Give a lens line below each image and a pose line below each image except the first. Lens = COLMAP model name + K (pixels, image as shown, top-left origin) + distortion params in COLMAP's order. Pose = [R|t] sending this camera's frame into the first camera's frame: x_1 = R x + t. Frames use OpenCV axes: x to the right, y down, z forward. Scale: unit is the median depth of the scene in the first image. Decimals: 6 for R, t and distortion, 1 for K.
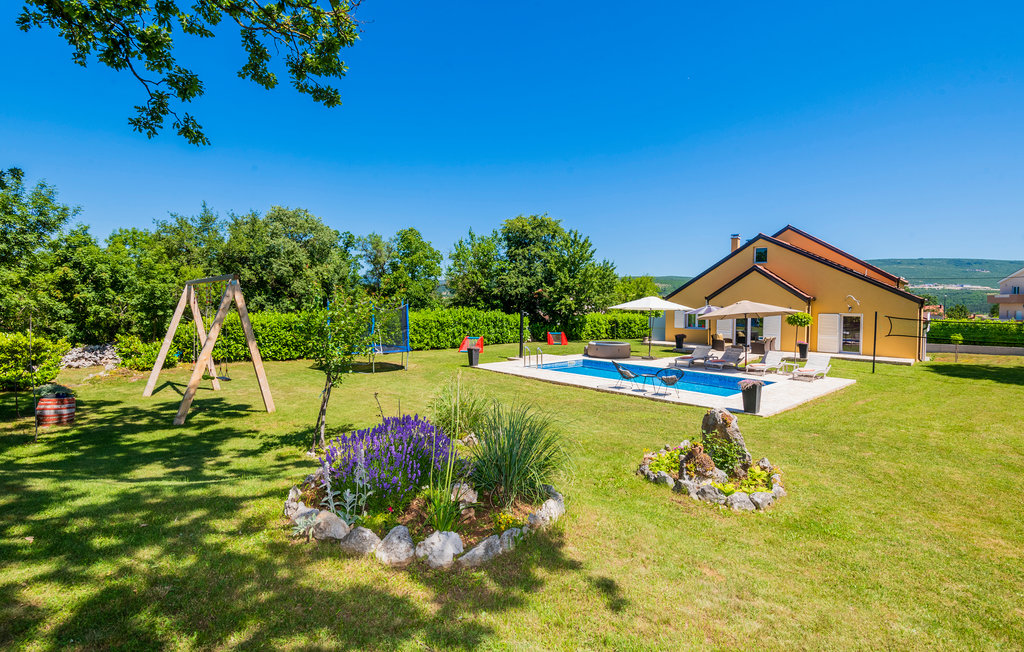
lens RADIAL K [[448.9, 0, 510.9], [0, 448.9, 325.1], [0, 0, 1]] dist [-0.003937, -0.000404]
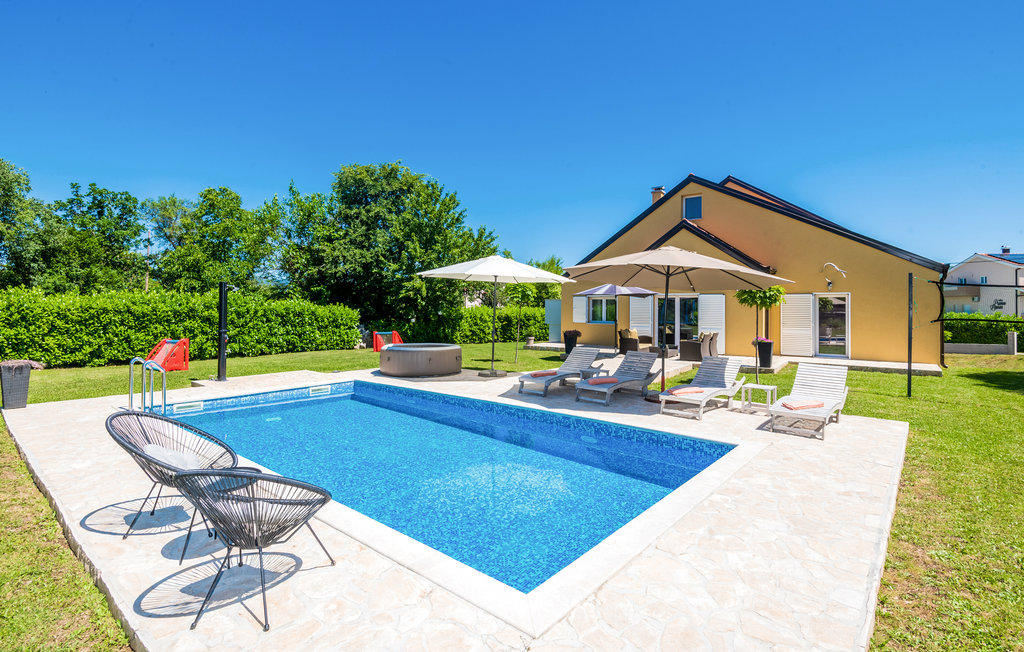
lens RADIAL K [[490.0, 0, 509.2], [0, 490.0, 320.0], [0, 0, 1]] dist [0.004829, 0.000071]
pose [[0.989416, -0.009131, 0.144818, 0.192858], [0.012244, 0.999712, -0.020618, 0.018591], [-0.144588, 0.022173, 0.989244, 0.343546]]
